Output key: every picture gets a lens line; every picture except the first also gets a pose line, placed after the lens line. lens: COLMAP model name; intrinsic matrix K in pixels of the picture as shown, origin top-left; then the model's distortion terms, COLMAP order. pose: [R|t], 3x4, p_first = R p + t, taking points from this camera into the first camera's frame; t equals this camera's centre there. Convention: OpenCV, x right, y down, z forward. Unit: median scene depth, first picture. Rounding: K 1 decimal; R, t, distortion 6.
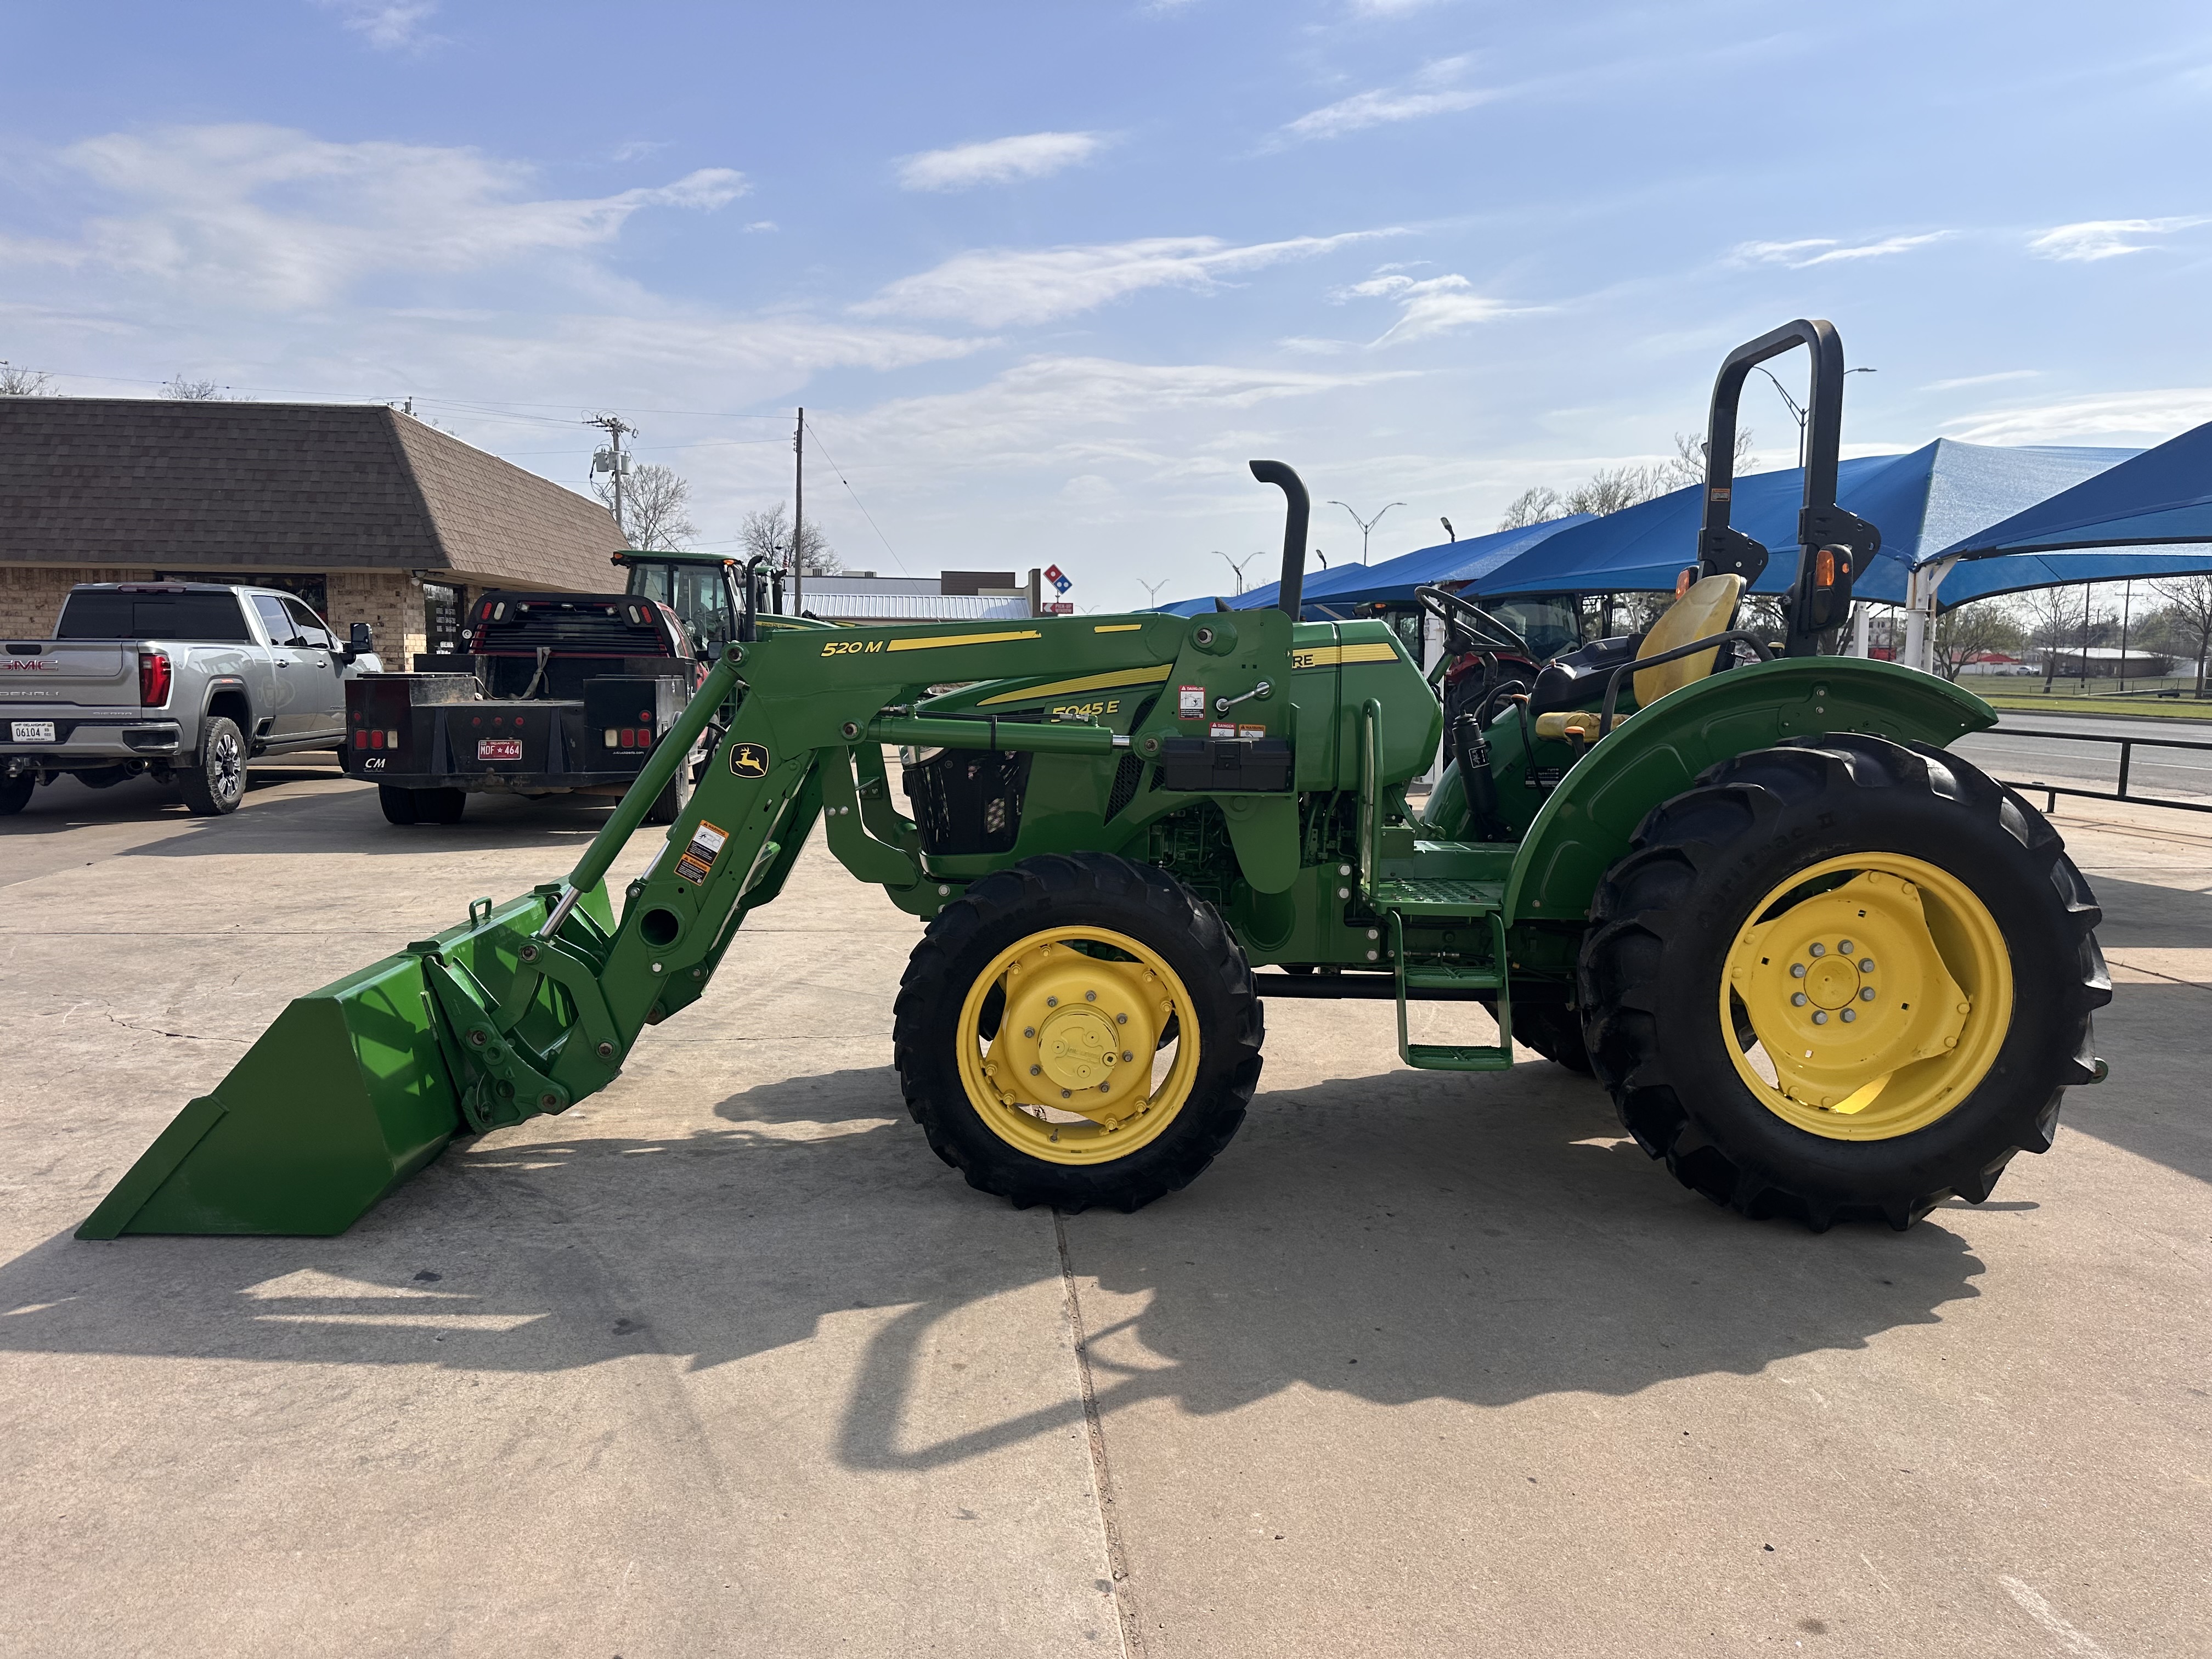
lens RADIAL K [[1557.7, 0, 1096.5], [0, 1557.7, 824.7], [0, 0, 1]] dist [0.039958, -0.051008]
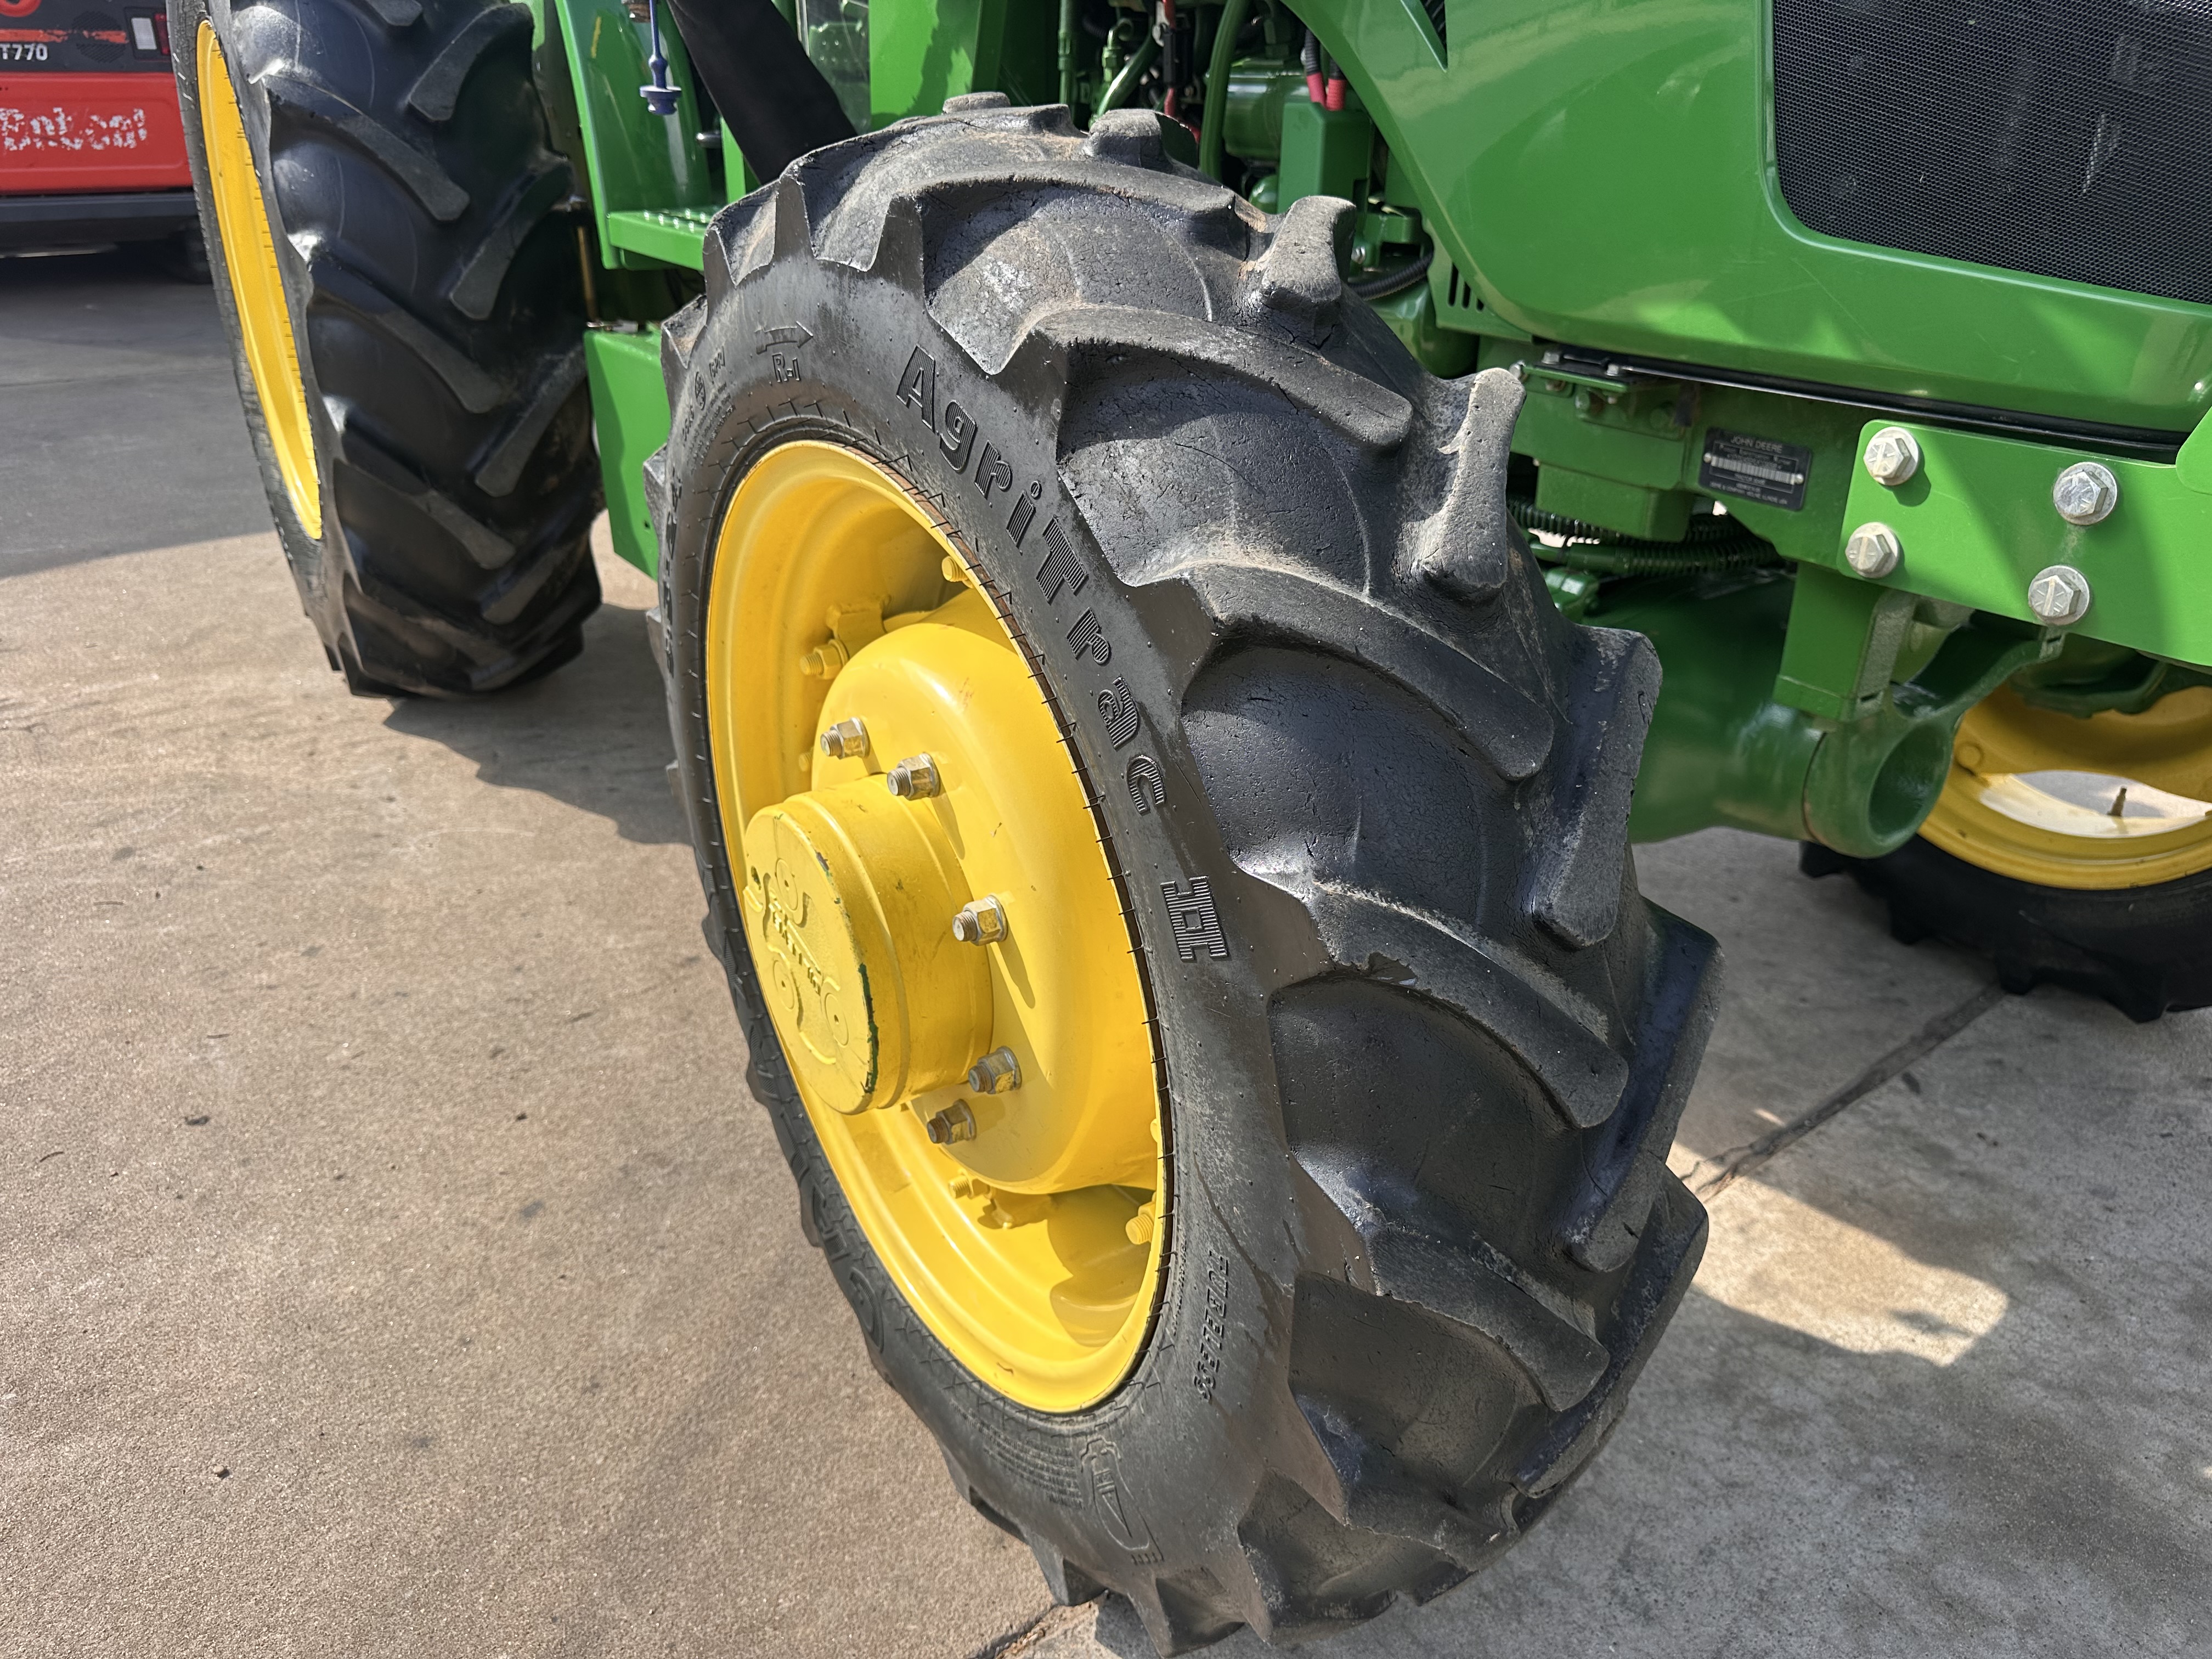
lens RADIAL K [[1554.0, 0, 1121.7], [0, 1554.0, 839.3], [0, 0, 1]] dist [0.032763, -0.040835]
pose [[-0.541968, -0.397744, 0.740318, -0.101054], [0.062128, 0.859539, 0.507279, -0.019346], [-0.838099, 0.320924, -0.441132, 0.682796]]
